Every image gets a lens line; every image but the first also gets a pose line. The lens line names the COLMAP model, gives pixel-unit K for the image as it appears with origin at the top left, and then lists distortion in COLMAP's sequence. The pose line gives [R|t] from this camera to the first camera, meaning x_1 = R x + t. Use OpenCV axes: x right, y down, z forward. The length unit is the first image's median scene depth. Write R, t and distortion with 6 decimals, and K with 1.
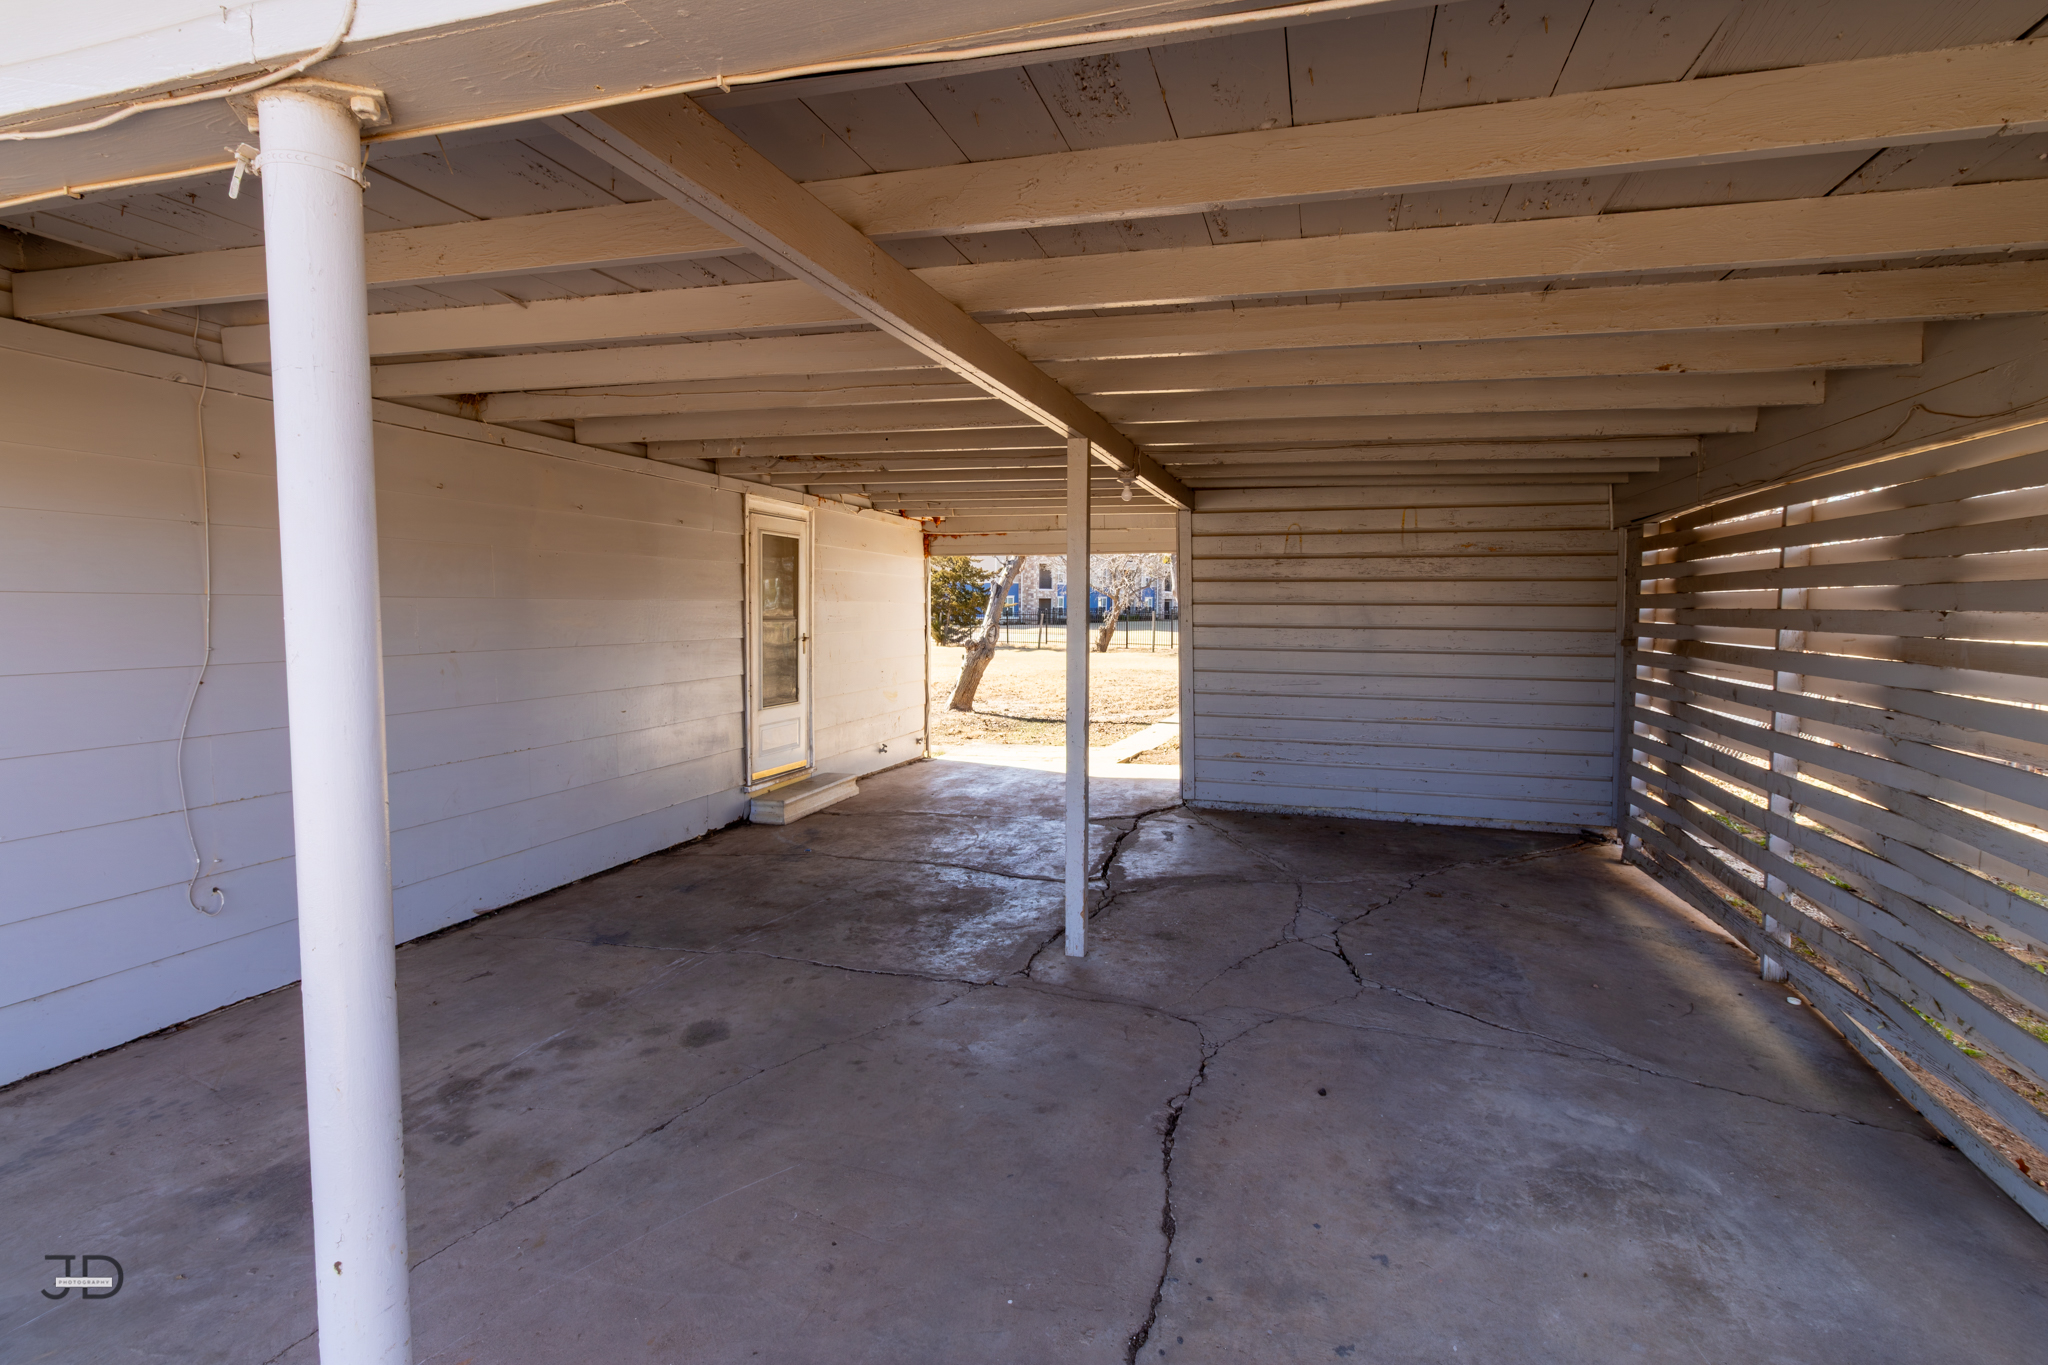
lens RADIAL K [[992.7, 0, 1017.2], [0, 992.7, 676.6], [0, 0, 1]] dist [0.004706, -0.000241]
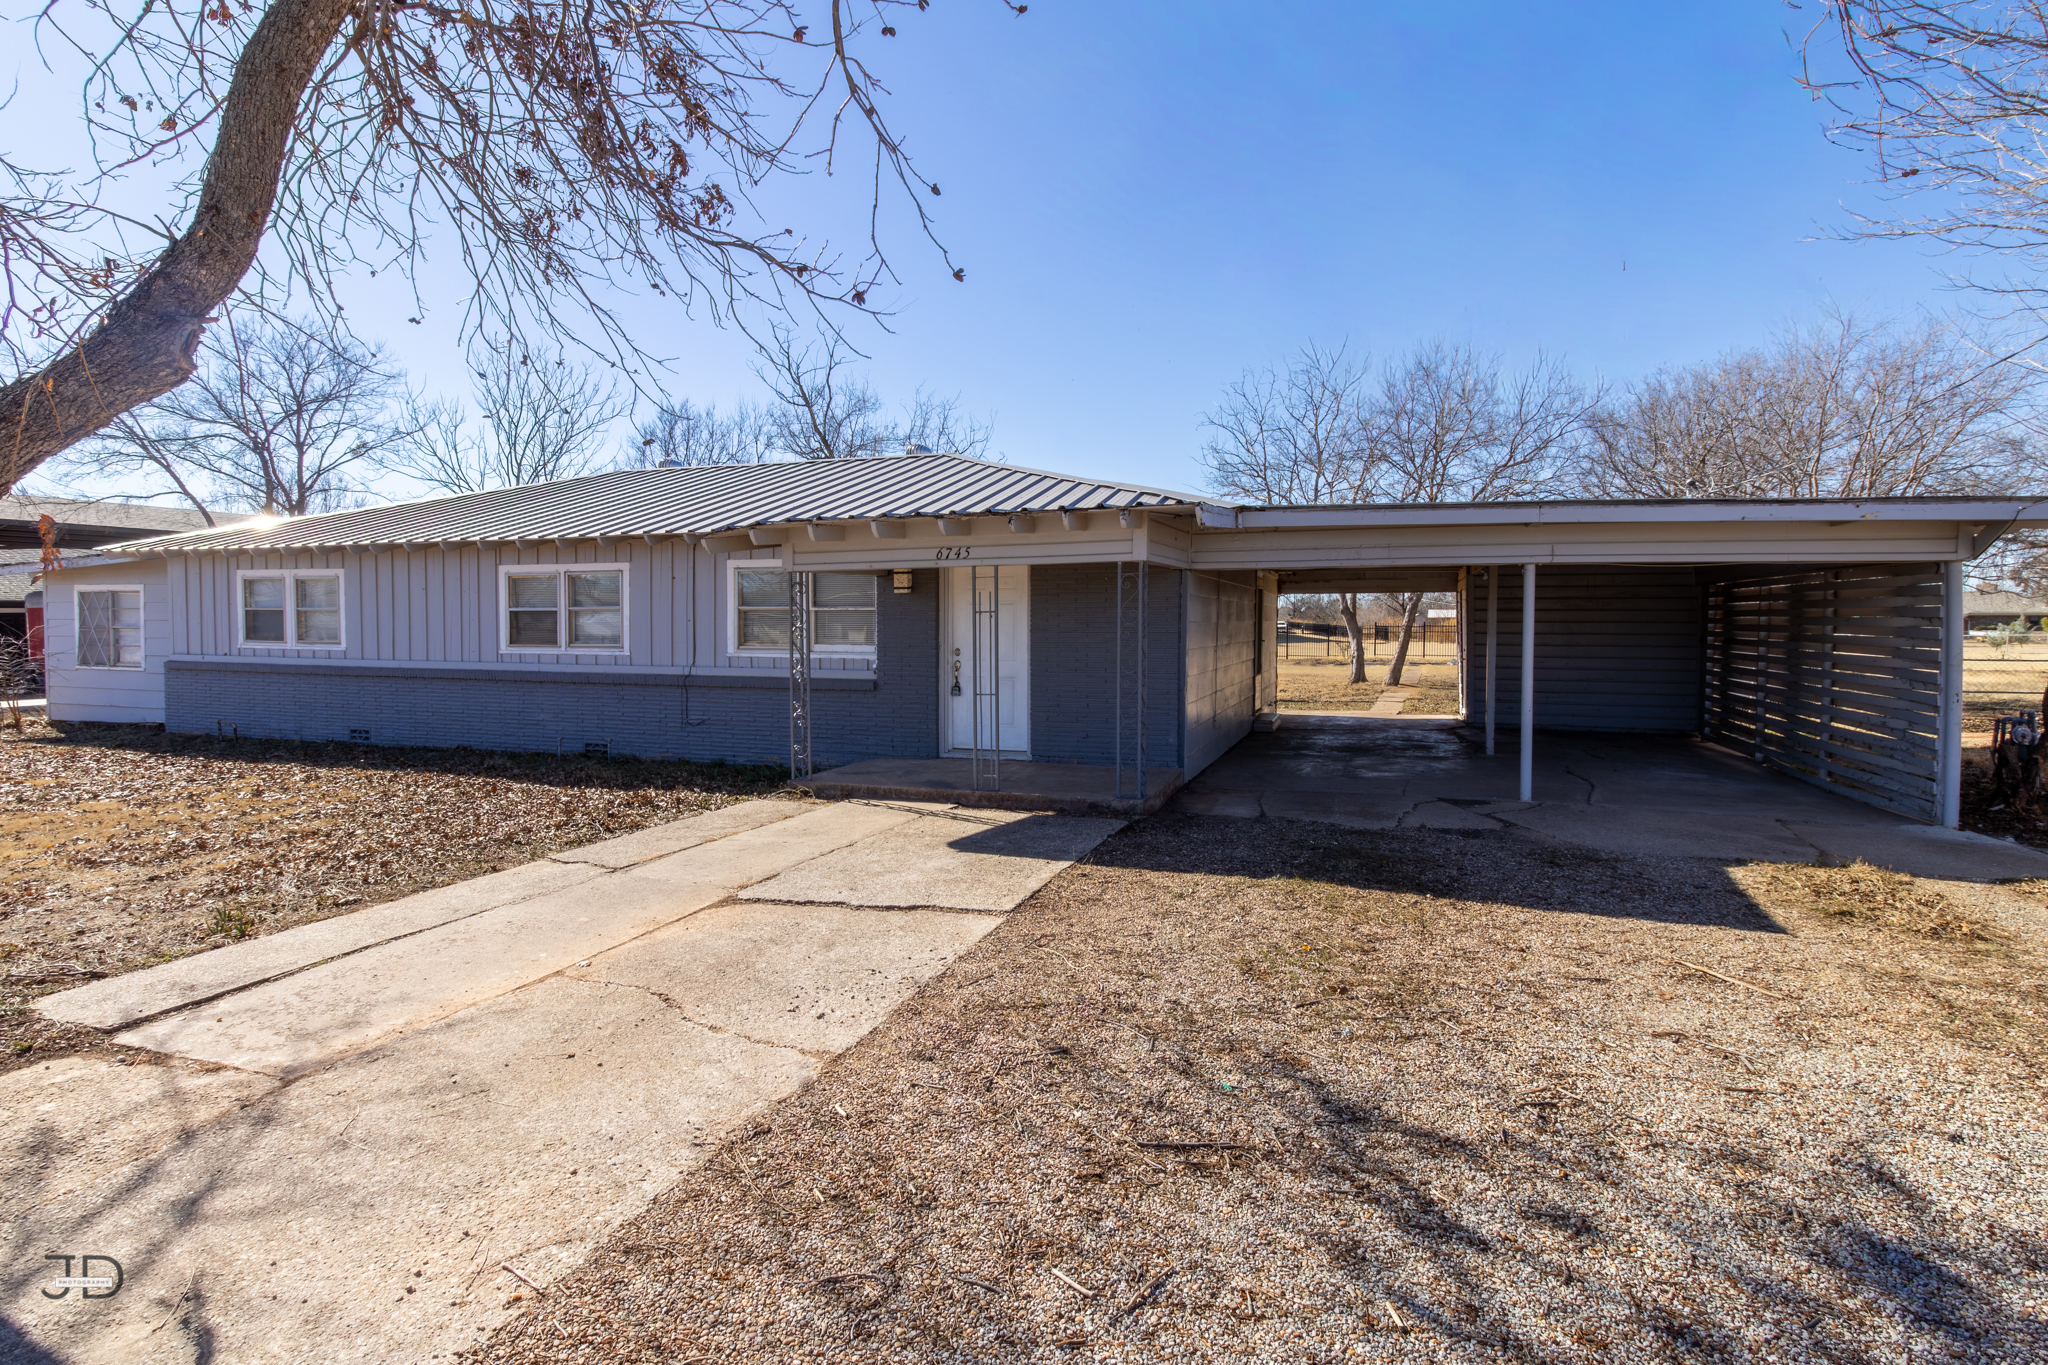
lens RADIAL K [[992.7, 0, 1037.7], [0, 992.7, 674.7], [0, 0, 1]] dist [0.004706, -0.000241]
pose [[0.999302, -0.000827, -0.037354, -0.769042], [0.000206, 0.999862, -0.016638, 0.079504], [0.037362, 0.016619, 0.999164, -1.245613]]
